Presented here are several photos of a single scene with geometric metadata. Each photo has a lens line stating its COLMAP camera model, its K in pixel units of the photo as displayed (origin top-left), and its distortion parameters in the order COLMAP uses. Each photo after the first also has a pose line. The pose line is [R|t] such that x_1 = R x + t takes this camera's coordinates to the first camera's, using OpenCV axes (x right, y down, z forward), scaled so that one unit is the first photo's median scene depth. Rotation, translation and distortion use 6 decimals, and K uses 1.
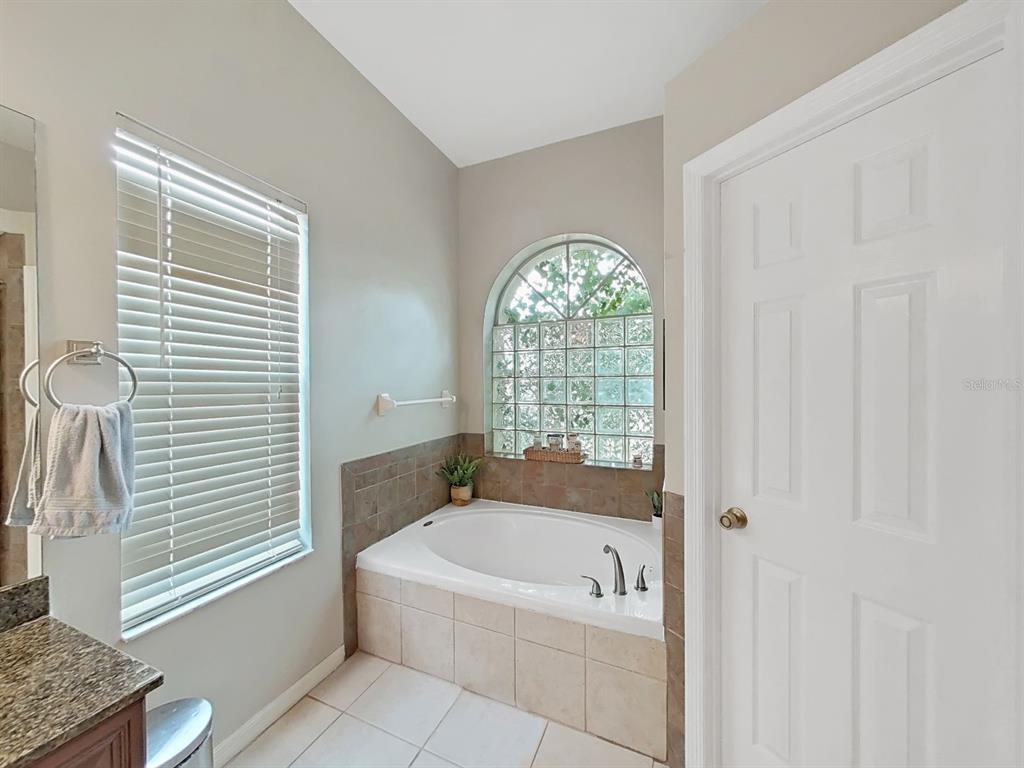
lens RADIAL K [[380.7, 0, 512.4], [0, 380.7, 382.9], [0, 0, 1]] dist [0.000359, -0.000065]
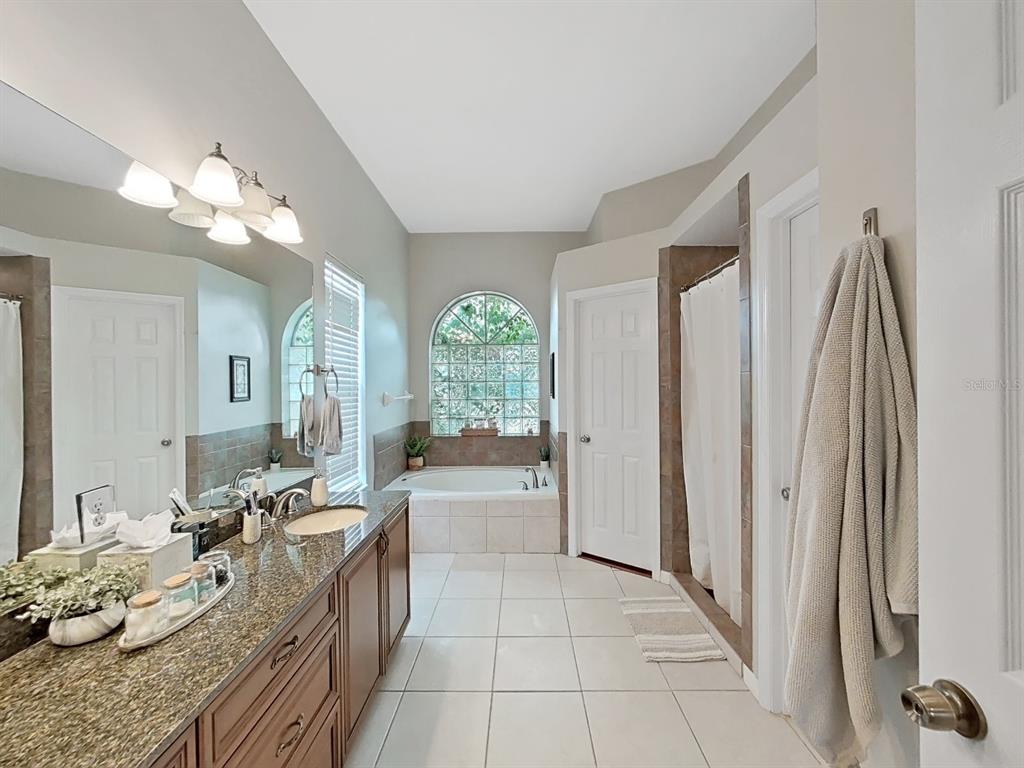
lens RADIAL K [[380.7, 0, 512.4], [0, 380.7, 382.9], [0, 0, 1]] dist [0.000359, -0.000065]
pose [[0.928733, -0.001372, 0.370748, -0.341608], [0.005427, 0.999936, -0.009895, 0.006361], [-0.370711, 0.011202, 0.928681, -0.492480]]
